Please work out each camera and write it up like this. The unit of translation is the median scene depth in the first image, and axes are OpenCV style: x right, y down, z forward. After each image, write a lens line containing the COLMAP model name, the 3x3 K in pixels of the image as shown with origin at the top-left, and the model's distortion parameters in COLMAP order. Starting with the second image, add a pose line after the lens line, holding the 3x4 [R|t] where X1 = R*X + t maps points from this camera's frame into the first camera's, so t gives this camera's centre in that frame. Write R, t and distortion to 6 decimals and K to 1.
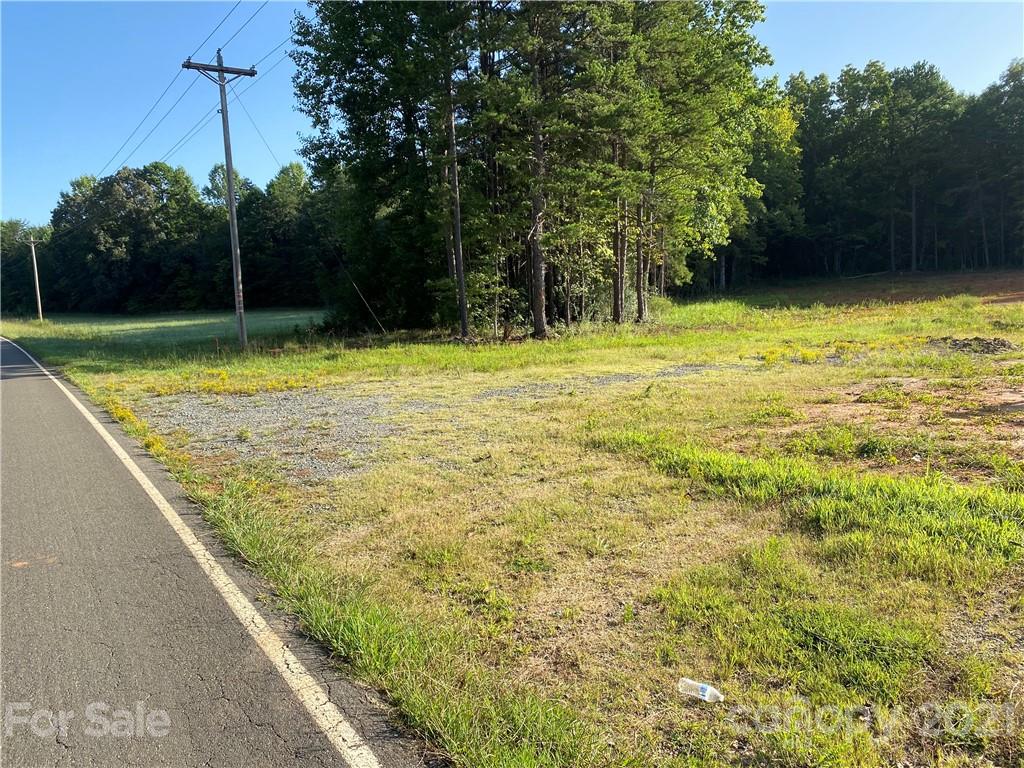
lens RADIAL K [[782.4, 0, 511.9], [0, 782.4, 385.2], [0, 0, 1]] dist [0.005710, -0.006131]
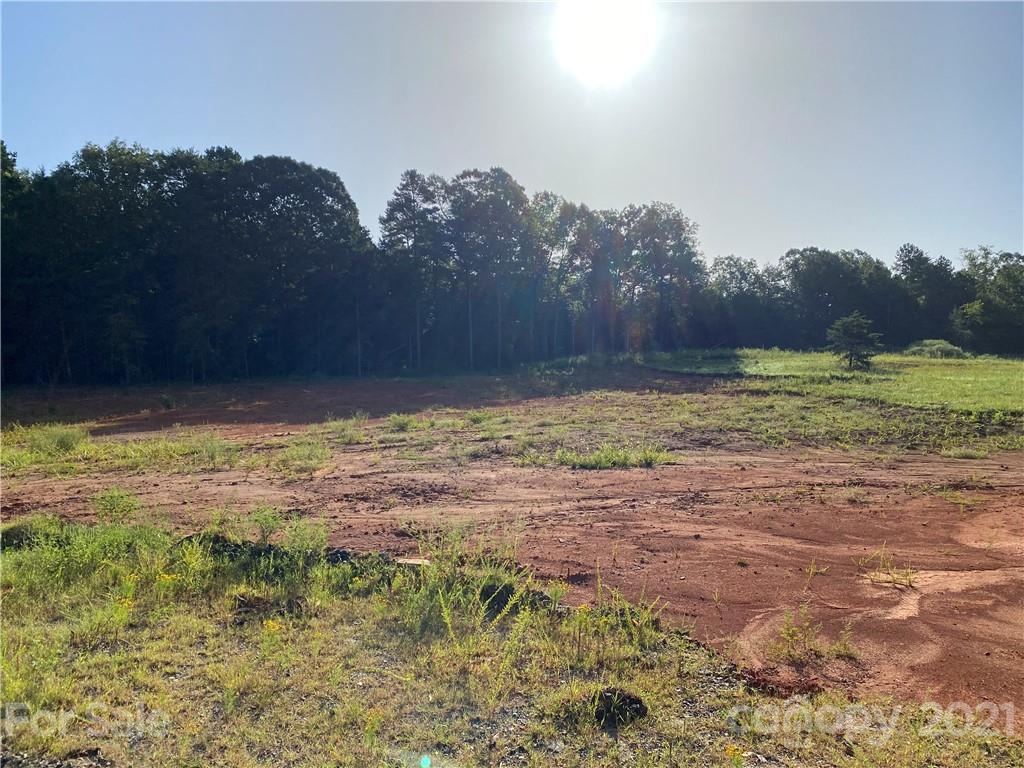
lens RADIAL K [[782.4, 0, 509.7], [0, 782.4, 389.4], [0, 0, 1]] dist [0.005710, -0.006131]
pose [[0.475924, 0.043596, 0.878405, 0.136134], [0.085688, 0.991720, -0.095646, -0.033343], [-0.875302, 0.120789, 0.468248, 0.257336]]
